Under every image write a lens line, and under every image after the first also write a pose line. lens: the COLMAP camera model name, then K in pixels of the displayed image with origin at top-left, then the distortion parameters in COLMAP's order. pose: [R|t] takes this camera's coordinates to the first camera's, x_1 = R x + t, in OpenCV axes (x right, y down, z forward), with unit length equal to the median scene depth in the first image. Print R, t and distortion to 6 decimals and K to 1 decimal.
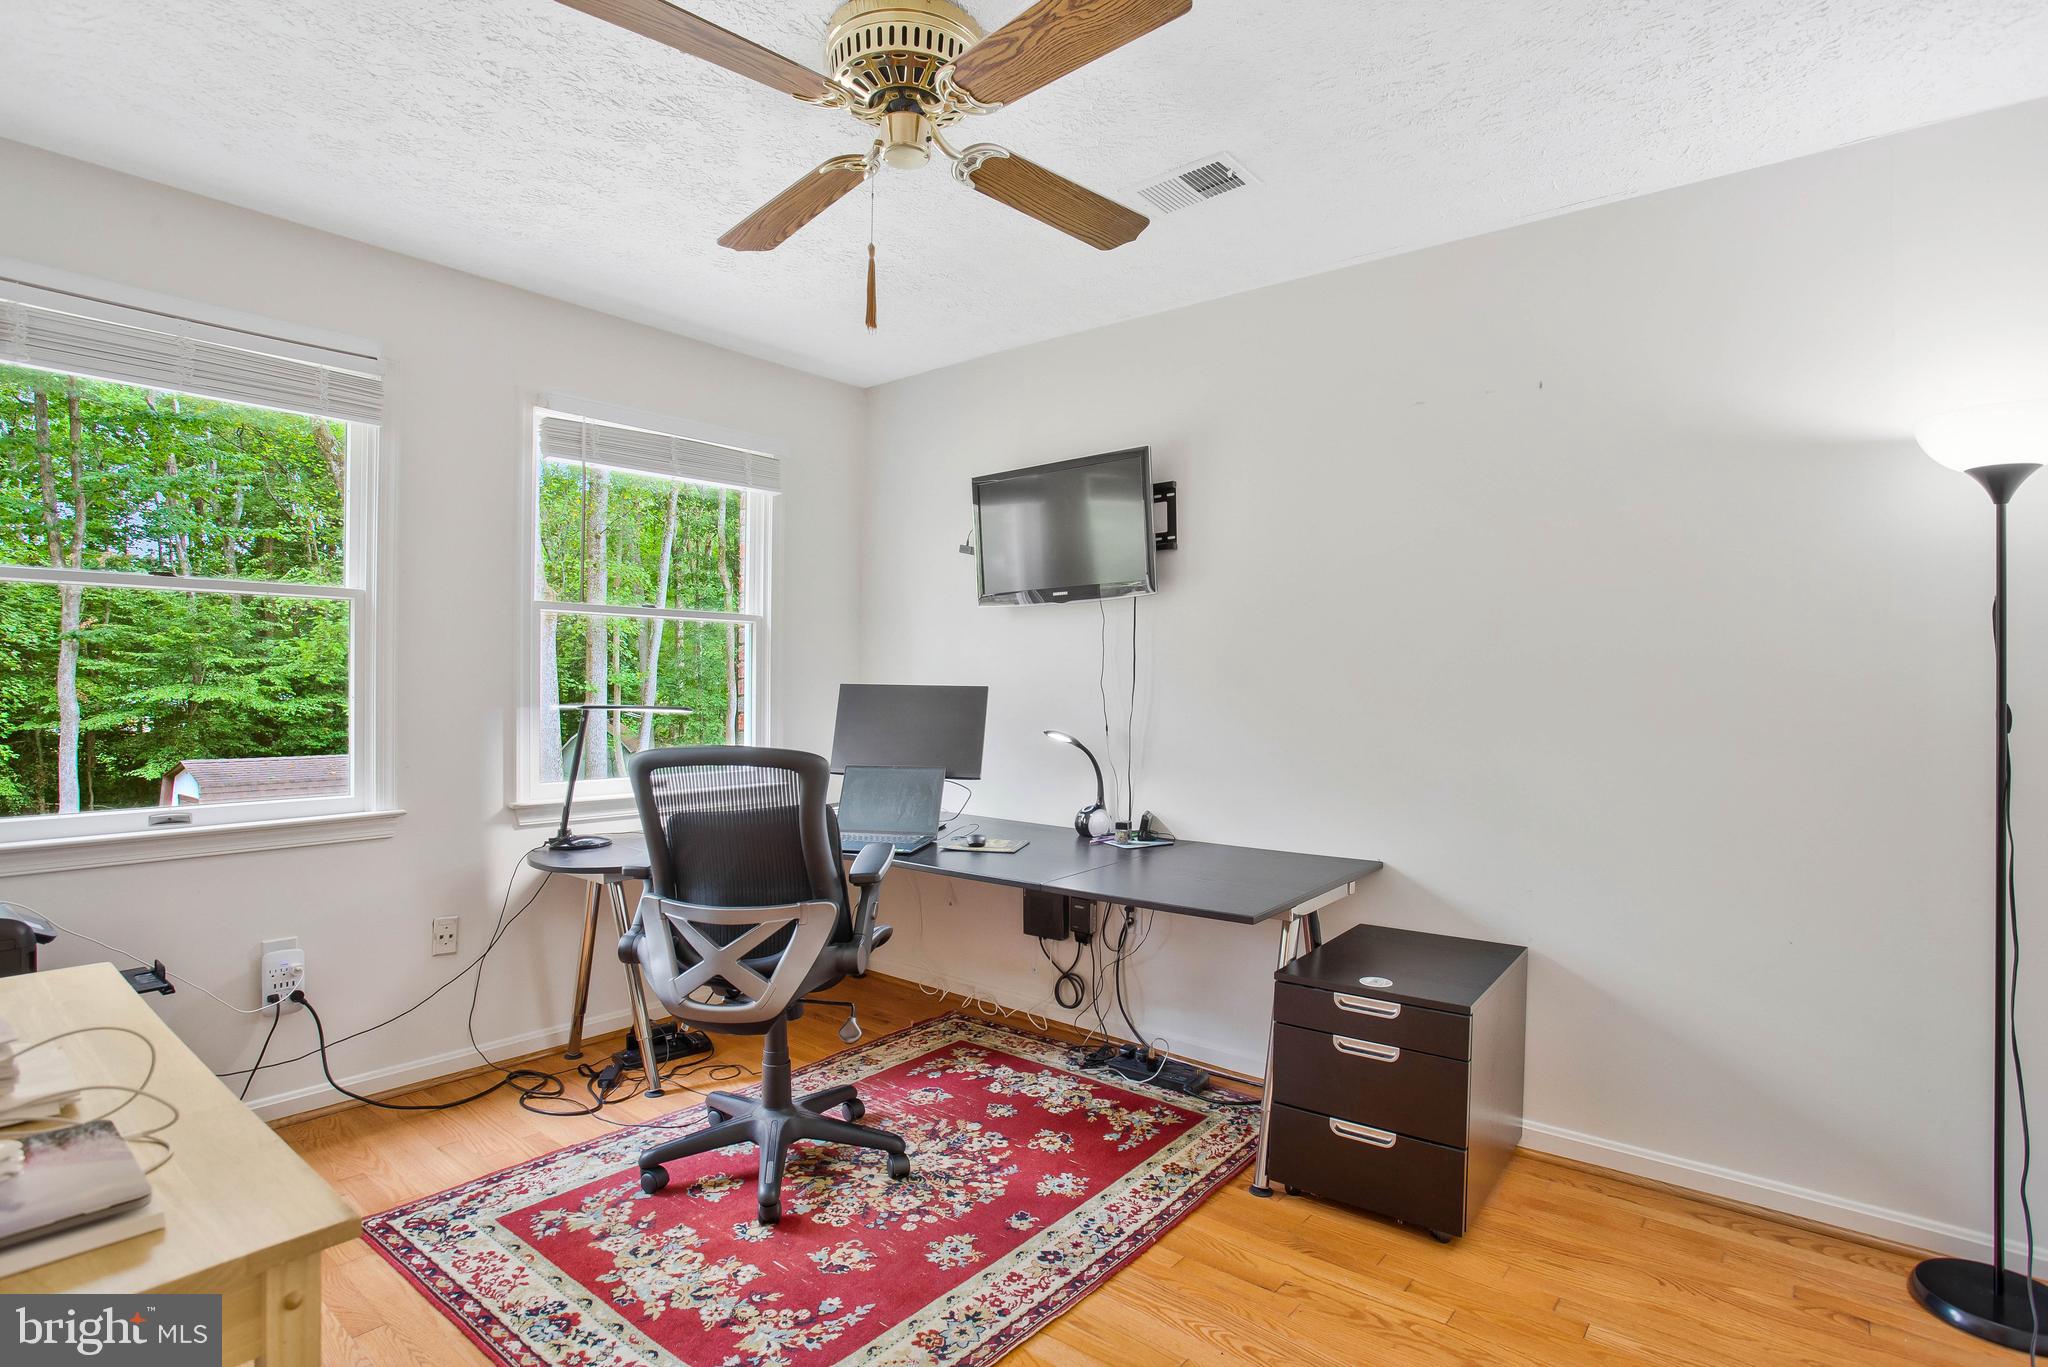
lens RADIAL K [[1033.9, 0, 1021.7], [0, 1033.9, 687.8], [0, 0, 1]] dist [-0.048050, 0.013811]
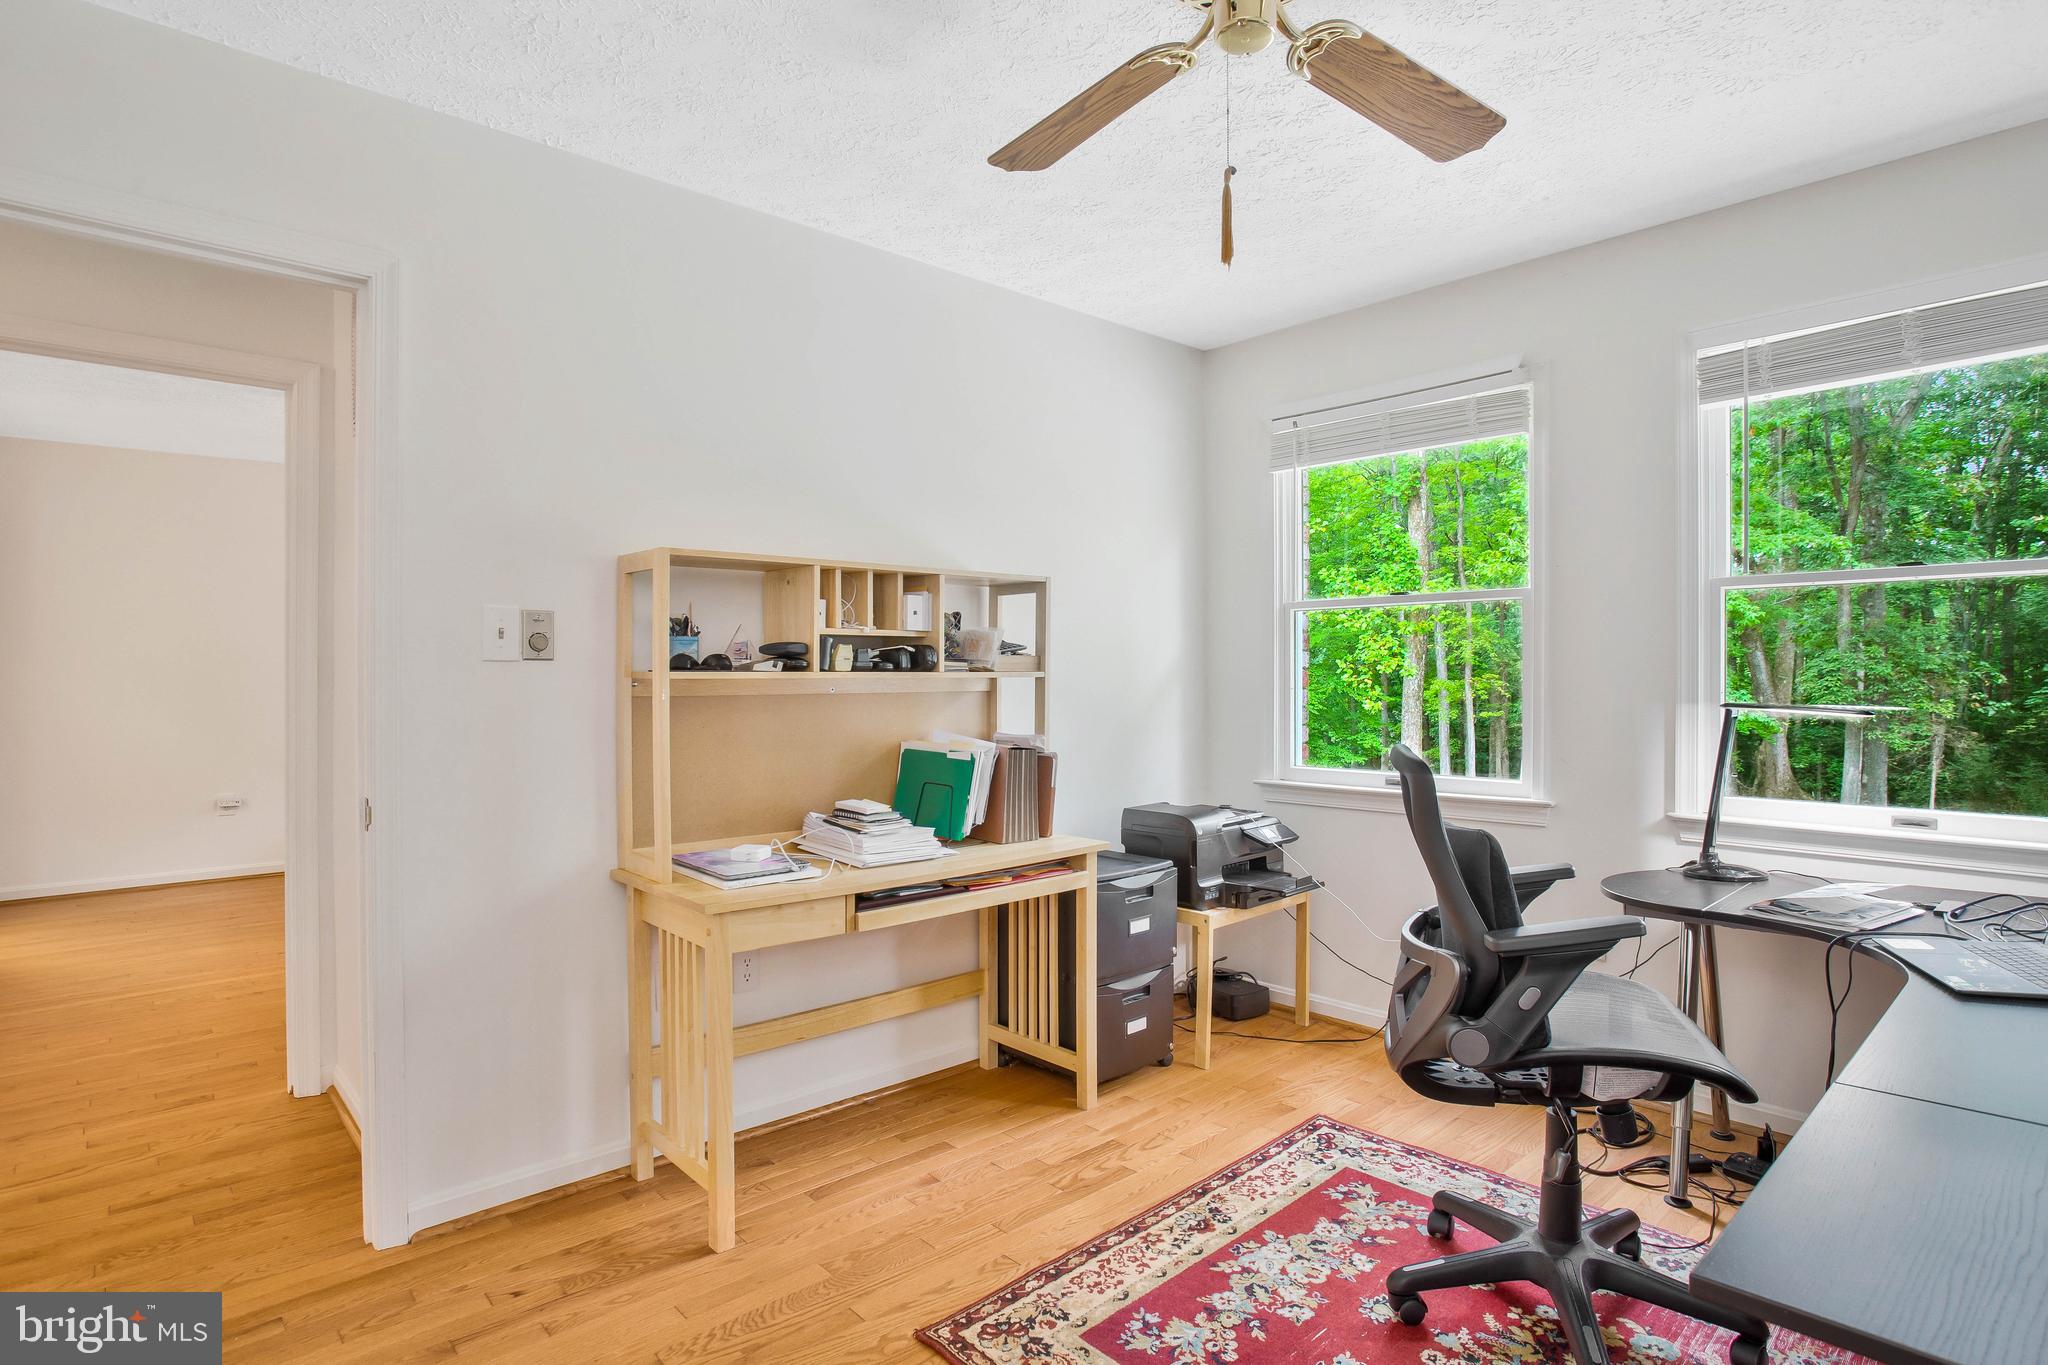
lens RADIAL K [[1033.9, 0, 1021.8], [0, 1033.9, 681.5], [0, 0, 1]] dist [-0.048050, 0.013811]
pose [[-0.139874, -0.007036, -0.990144, 0.627721], [-0.000948, 0.999975, -0.006972, 0.009736], [0.990169, -0.000037, -0.139877, 0.815001]]
